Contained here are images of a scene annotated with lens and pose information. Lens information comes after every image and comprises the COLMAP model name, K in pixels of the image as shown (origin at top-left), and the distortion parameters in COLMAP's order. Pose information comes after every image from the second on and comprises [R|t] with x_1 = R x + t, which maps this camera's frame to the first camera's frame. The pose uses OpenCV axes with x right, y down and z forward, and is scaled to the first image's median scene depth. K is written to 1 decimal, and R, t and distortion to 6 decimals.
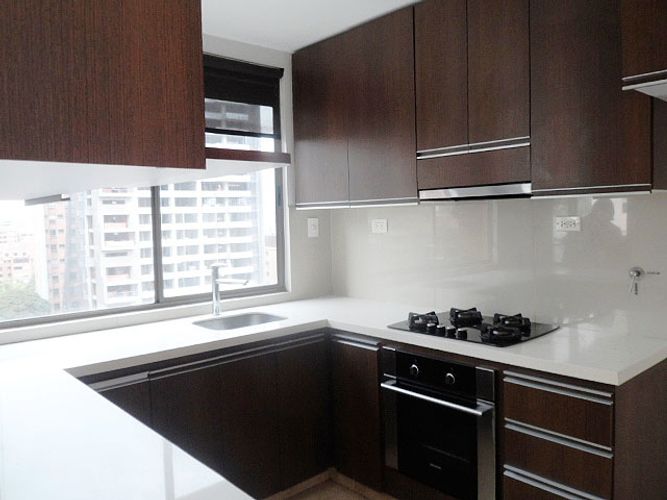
lens RADIAL K [[543.5, 0, 331.4], [0, 543.5, 249.0], [0, 0, 1]] dist [0.000461, -0.009775]
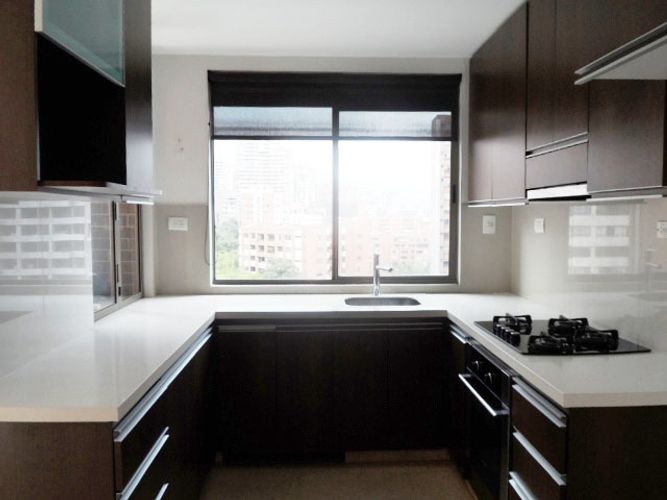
lens RADIAL K [[543.5, 0, 327.8], [0, 543.5, 251.4], [0, 0, 1]] dist [0.000461, -0.009775]
pose [[0.763030, 0.064598, -0.643127, 0.465940], [-0.051751, 0.997905, 0.038834, -0.016033], [0.644288, 0.003651, 0.764774, 0.021440]]
